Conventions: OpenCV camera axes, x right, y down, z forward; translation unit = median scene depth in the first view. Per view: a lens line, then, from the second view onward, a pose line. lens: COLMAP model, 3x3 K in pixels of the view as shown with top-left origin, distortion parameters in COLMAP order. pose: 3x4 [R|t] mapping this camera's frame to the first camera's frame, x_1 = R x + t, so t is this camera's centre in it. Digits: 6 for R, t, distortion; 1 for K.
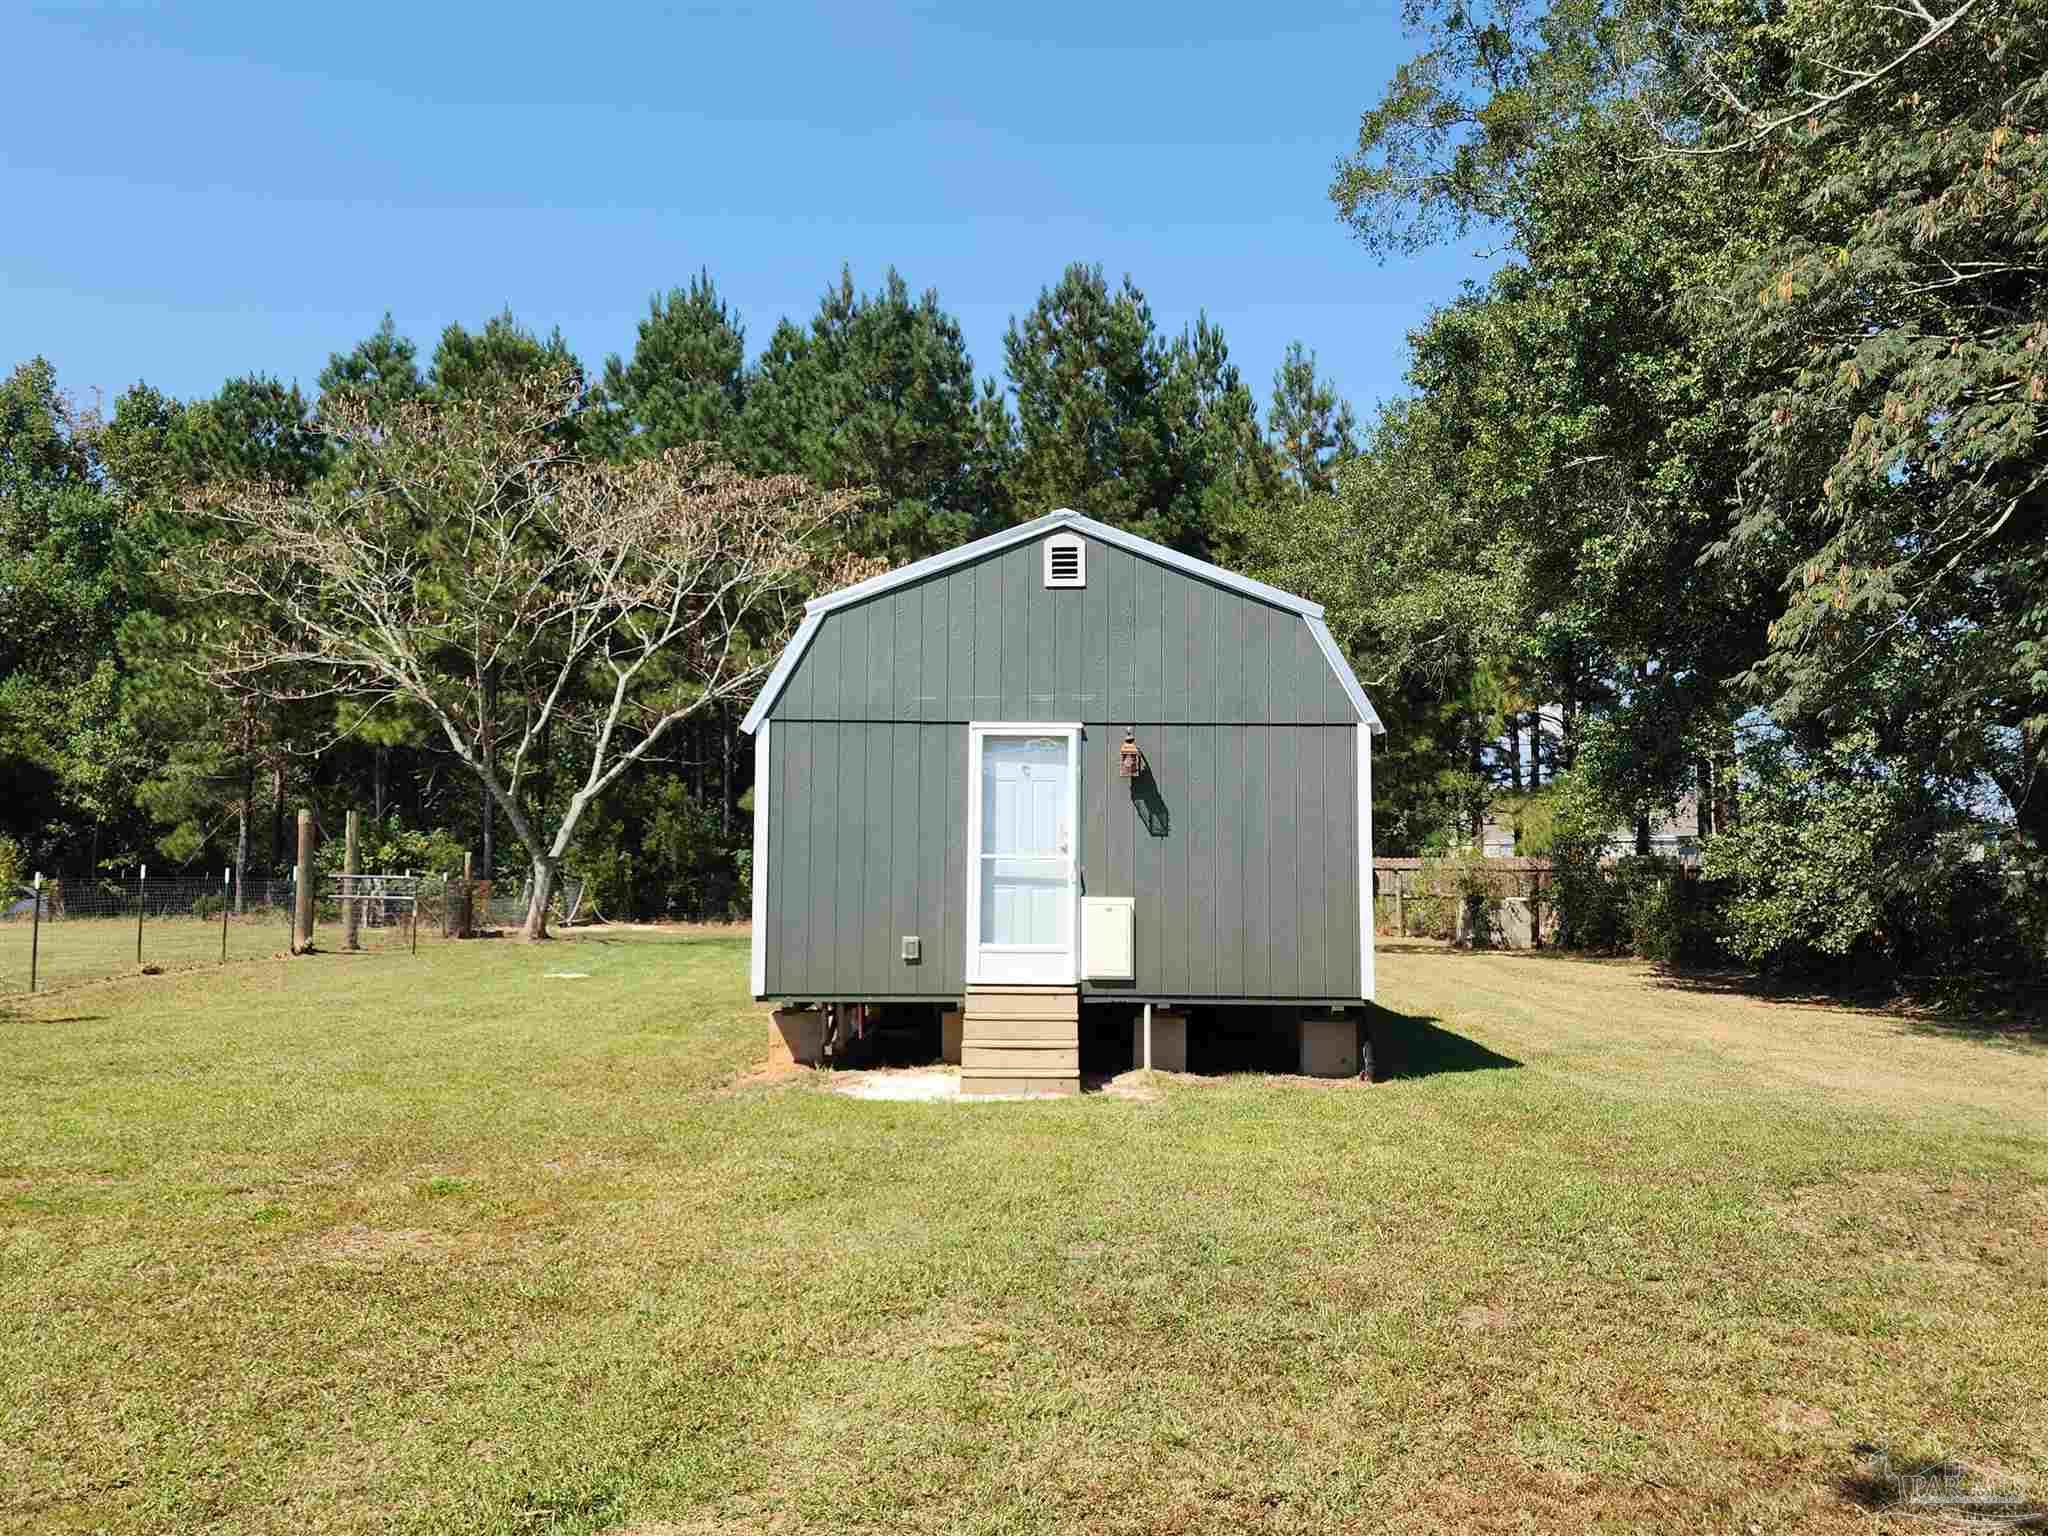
lens RADIAL K [[1640.6, 0, 985.4], [0, 1640.6, 776.8], [0, 0, 1]] dist [0.132390, -0.107123]
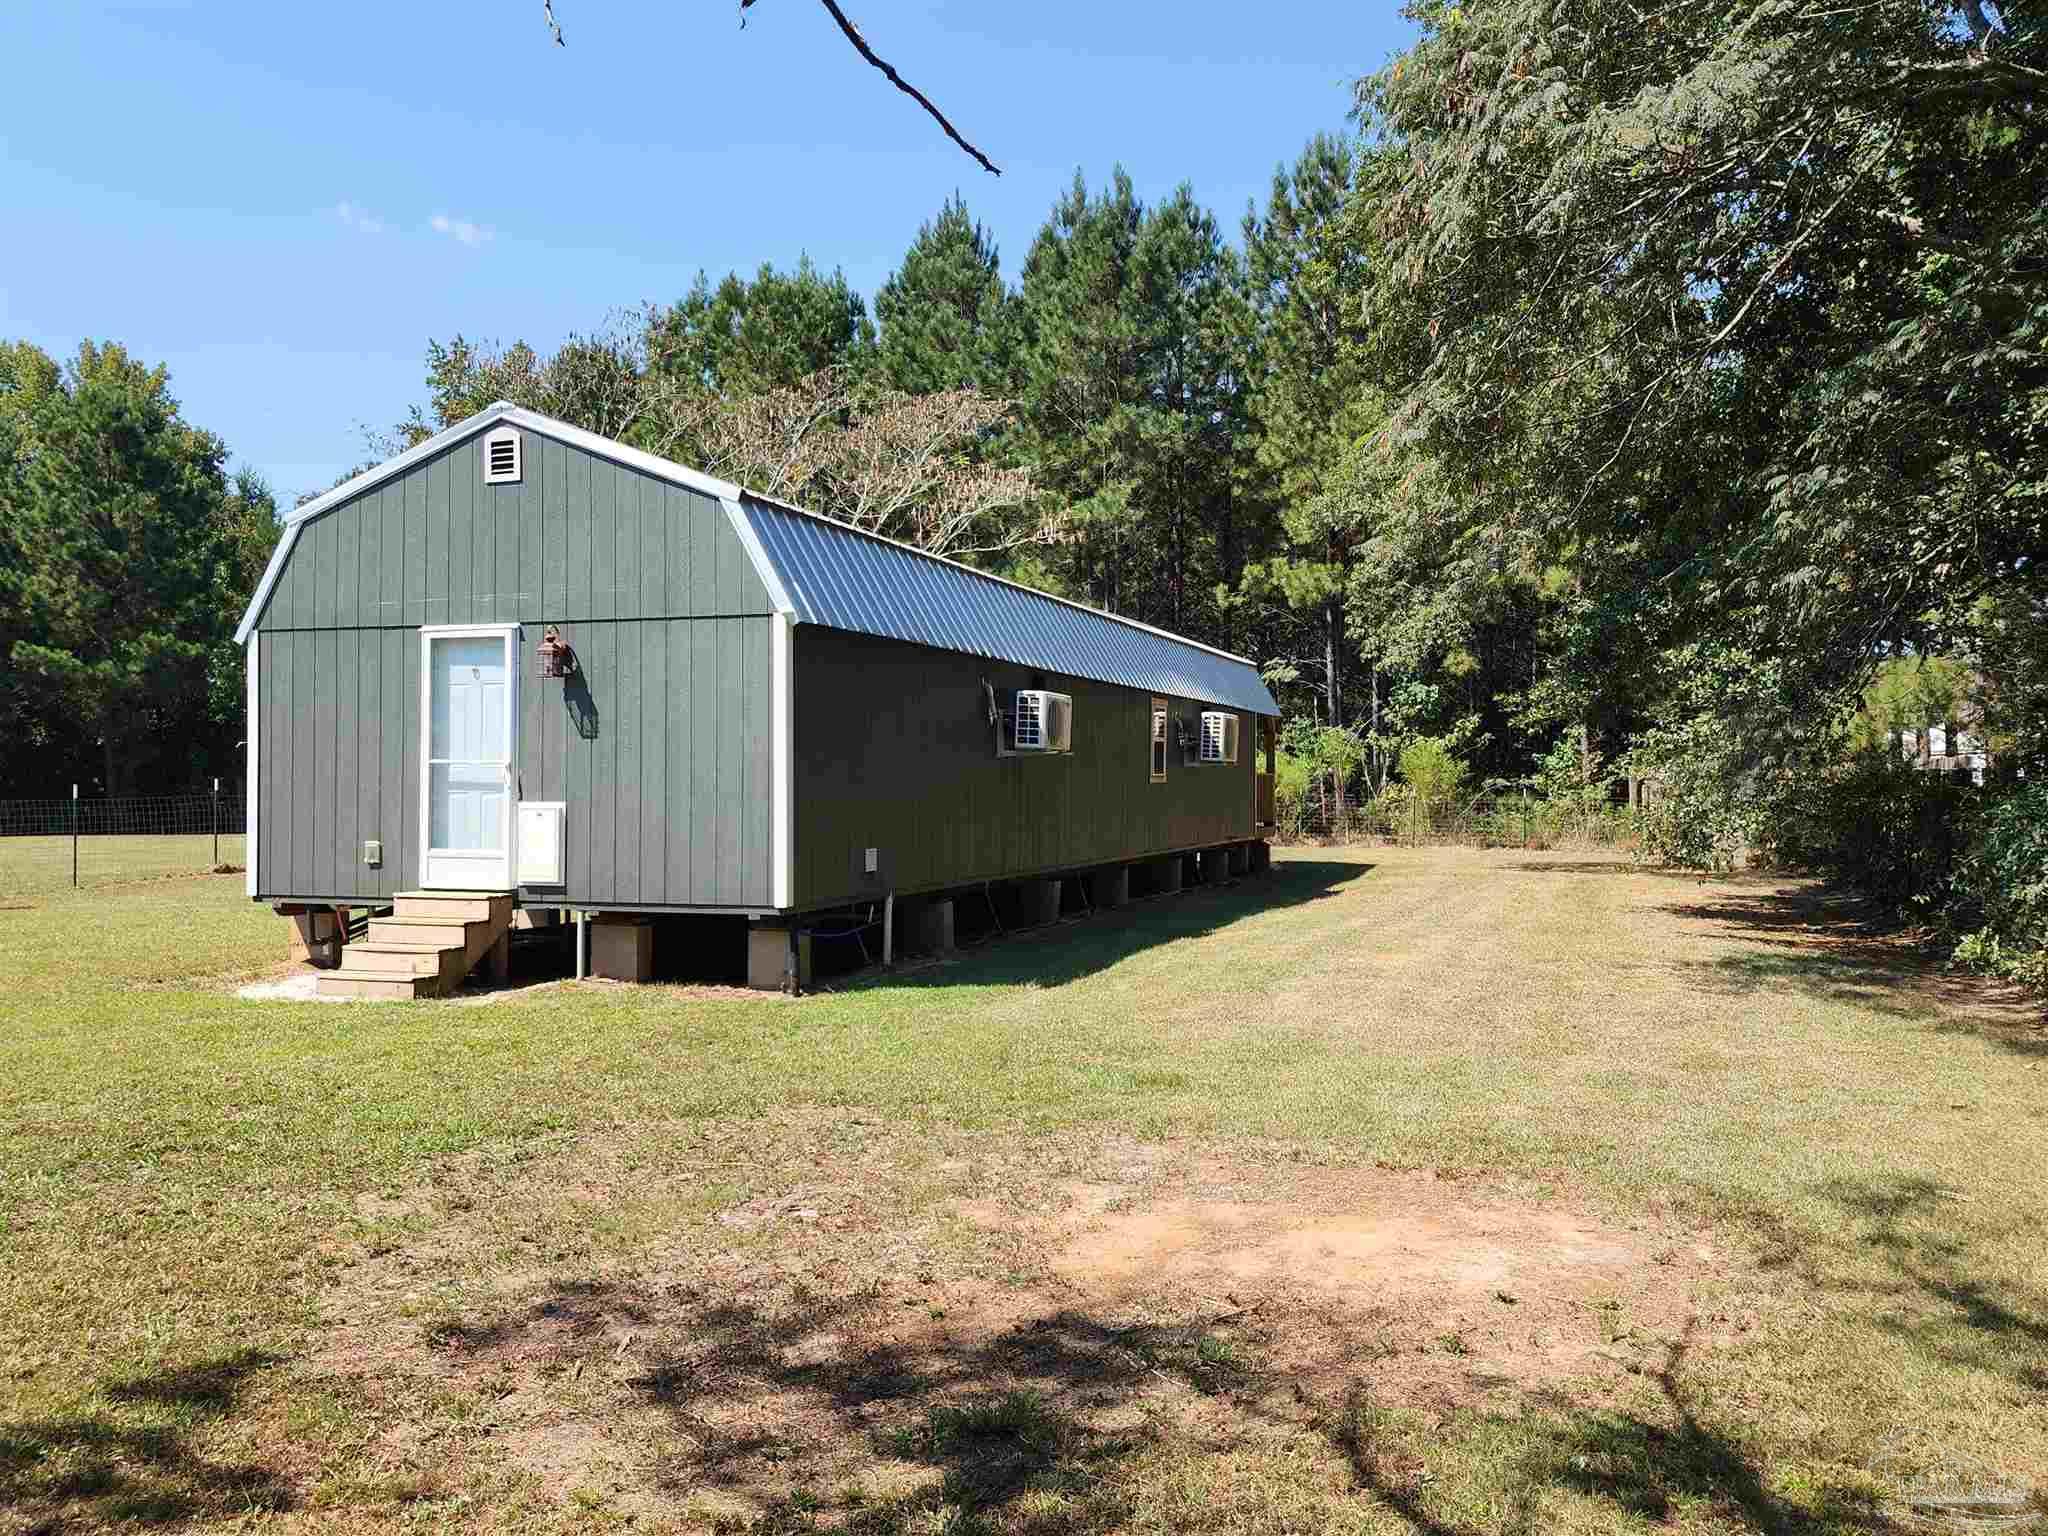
lens RADIAL K [[1668.6, 0, 1021.1], [0, 1668.6, 766.8], [0, 0, 1]] dist [0.058820, -0.062811]
pose [[0.949974, -0.010484, -0.312152, 0.646463], [0.022289, 0.999164, 0.034274, 0.025009], [0.311531, -0.039517, 0.949414, 0.147589]]
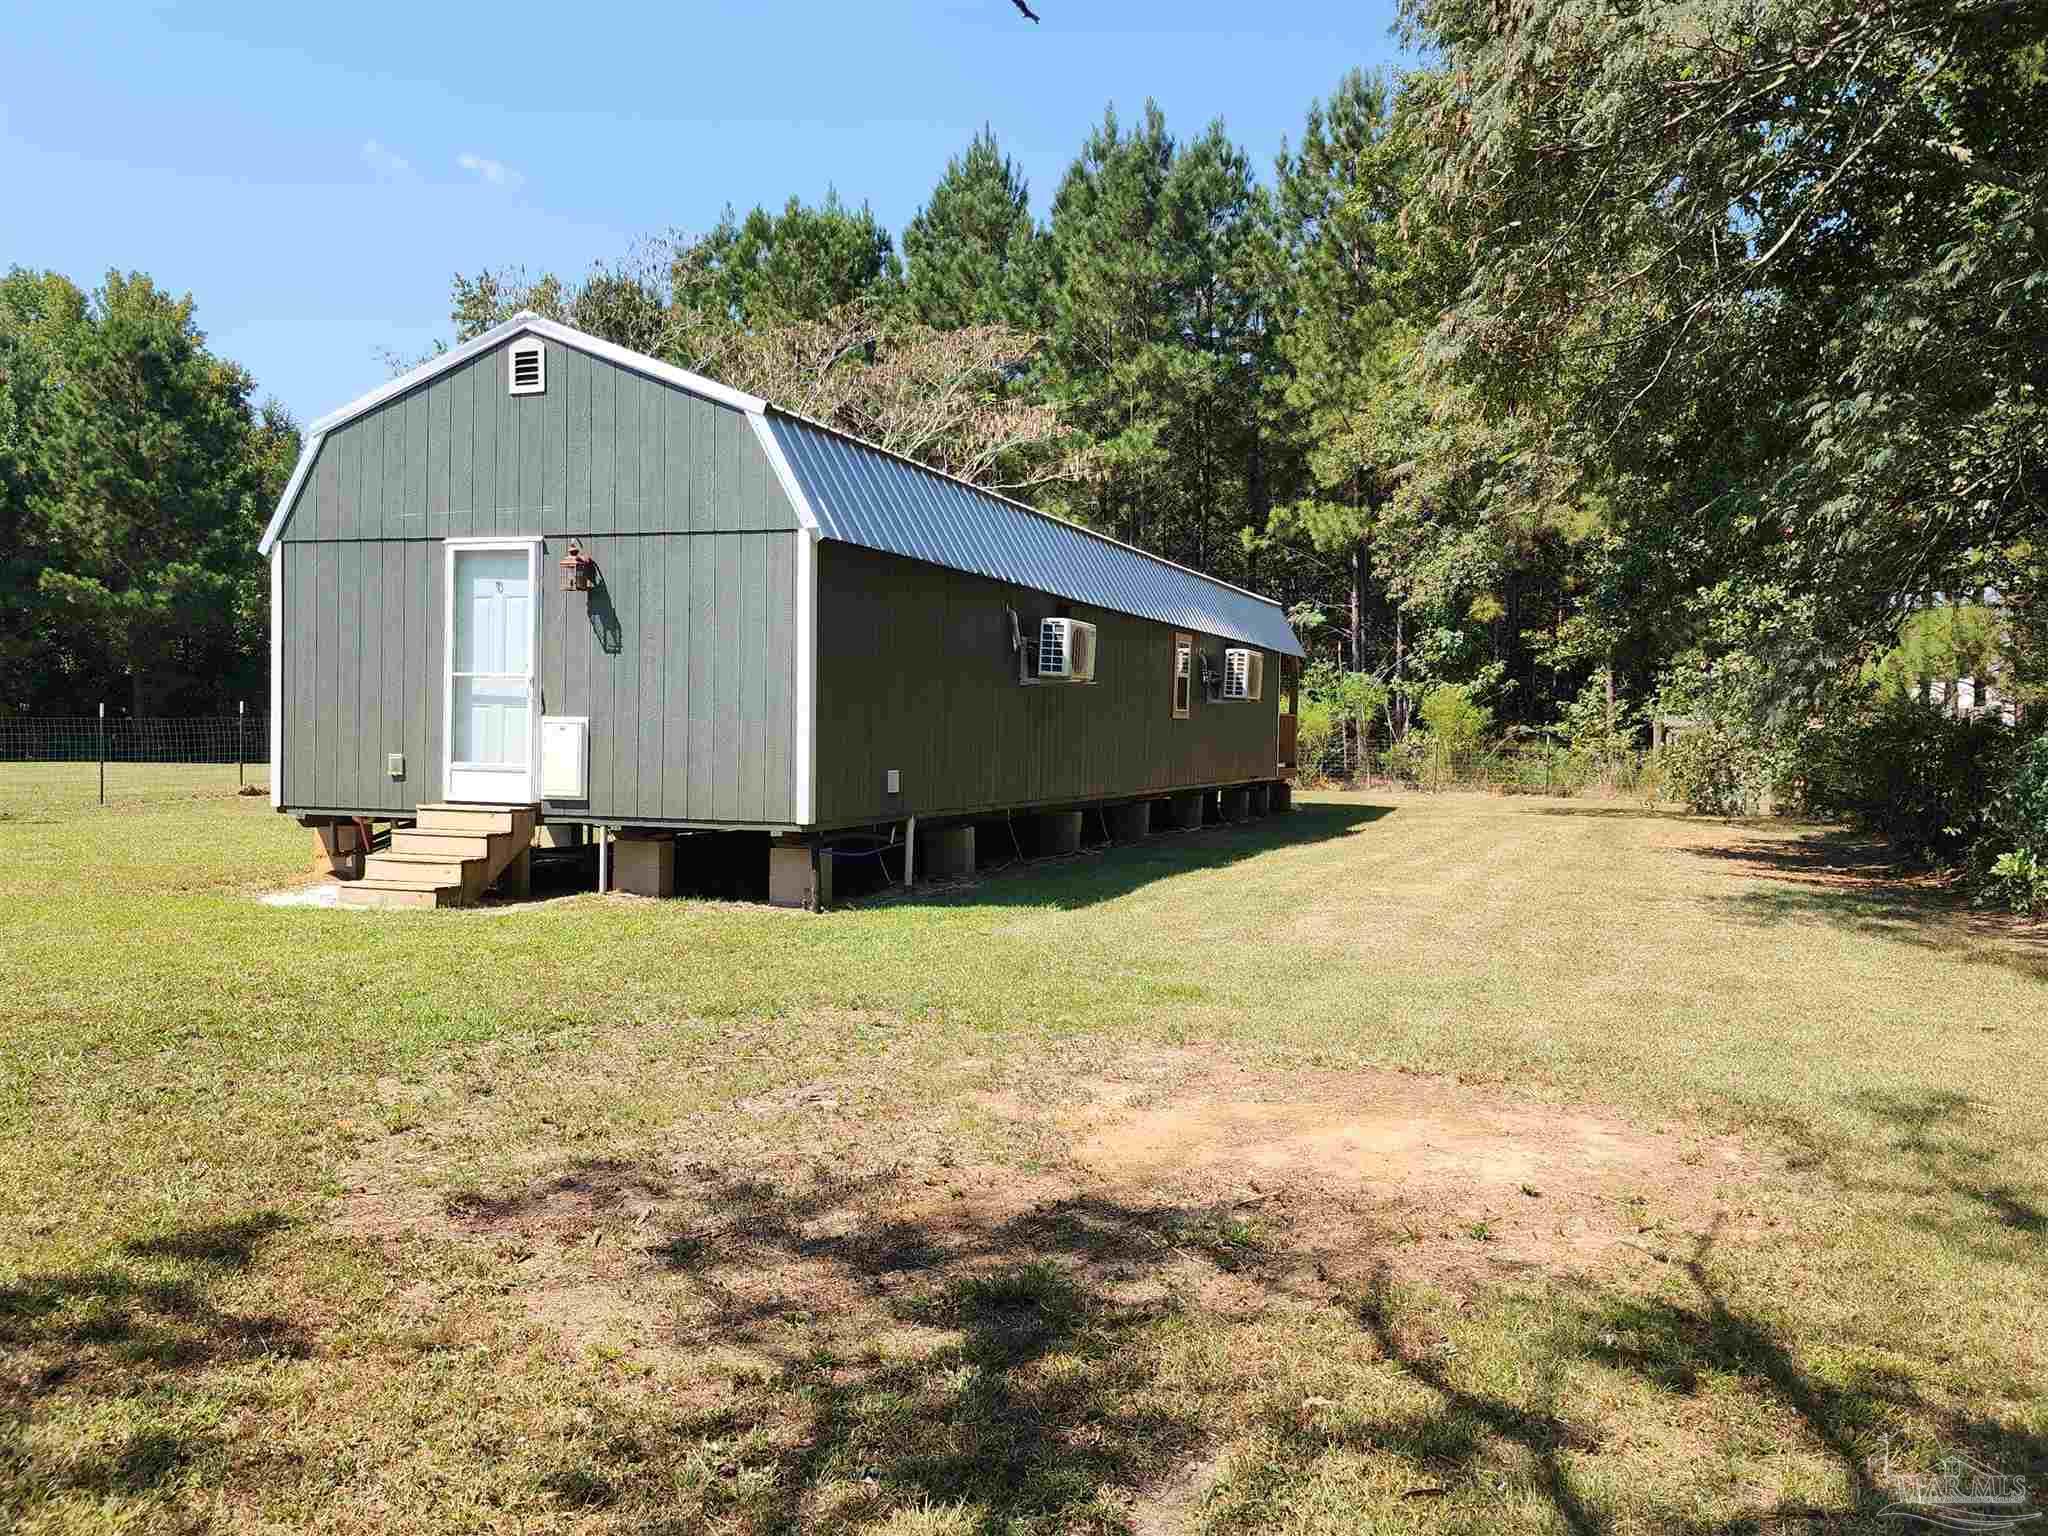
lens RADIAL K [[1663.7, 0, 1024.0], [0, 1663.7, 768.0], [0, 0, 1]] dist [0.059005, -0.059410]
pose [[0.946588, 0.013449, -0.322166, 0.642601], [0.008079, 0.997827, 0.065392, 0.041384], [0.322345, -0.064502, 0.944422, 0.153234]]
